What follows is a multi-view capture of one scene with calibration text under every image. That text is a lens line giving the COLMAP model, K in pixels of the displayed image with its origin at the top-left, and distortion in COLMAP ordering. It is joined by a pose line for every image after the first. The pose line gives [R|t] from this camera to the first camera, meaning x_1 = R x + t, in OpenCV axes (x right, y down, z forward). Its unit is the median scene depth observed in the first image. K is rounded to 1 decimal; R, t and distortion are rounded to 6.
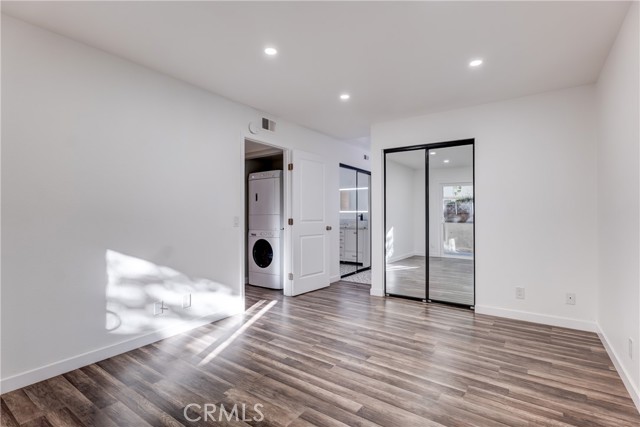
lens RADIAL K [[306.5, 0, 321.2], [0, 306.5, 213.9], [0, 0, 1]] dist [0.001497, 0.000866]
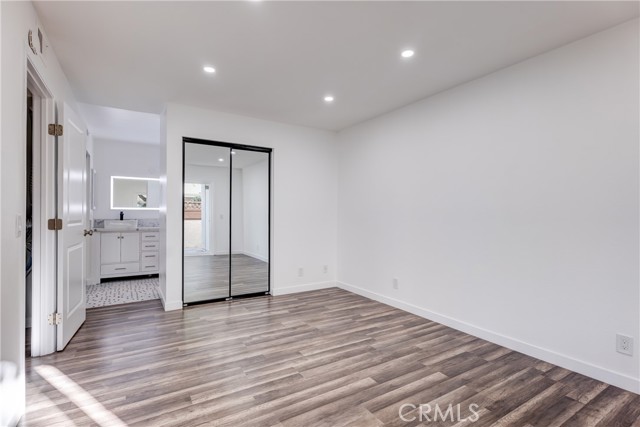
lens RADIAL K [[306.5, 0, 321.2], [0, 306.5, 213.9], [0, 0, 1]] dist [0.001497, 0.000866]
pose [[0.389853, 0.001155, 0.920876, -0.662548], [-0.009656, 0.999949, 0.002833, -0.001032], [-0.920826, -0.009996, 0.389845, 0.470356]]
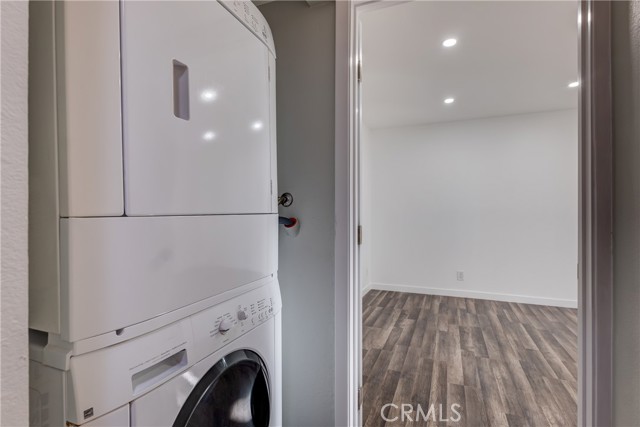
lens RADIAL K [[306.5, 0, 321.2], [0, 306.5, 213.9], [0, 0, 1]] dist [0.001497, 0.000866]
pose [[-0.212096, 0.002403, 0.977246, -0.634432], [-0.002702, 0.999992, -0.003045, 0.004108], [-0.977245, -0.003286, -0.212088, 1.683847]]
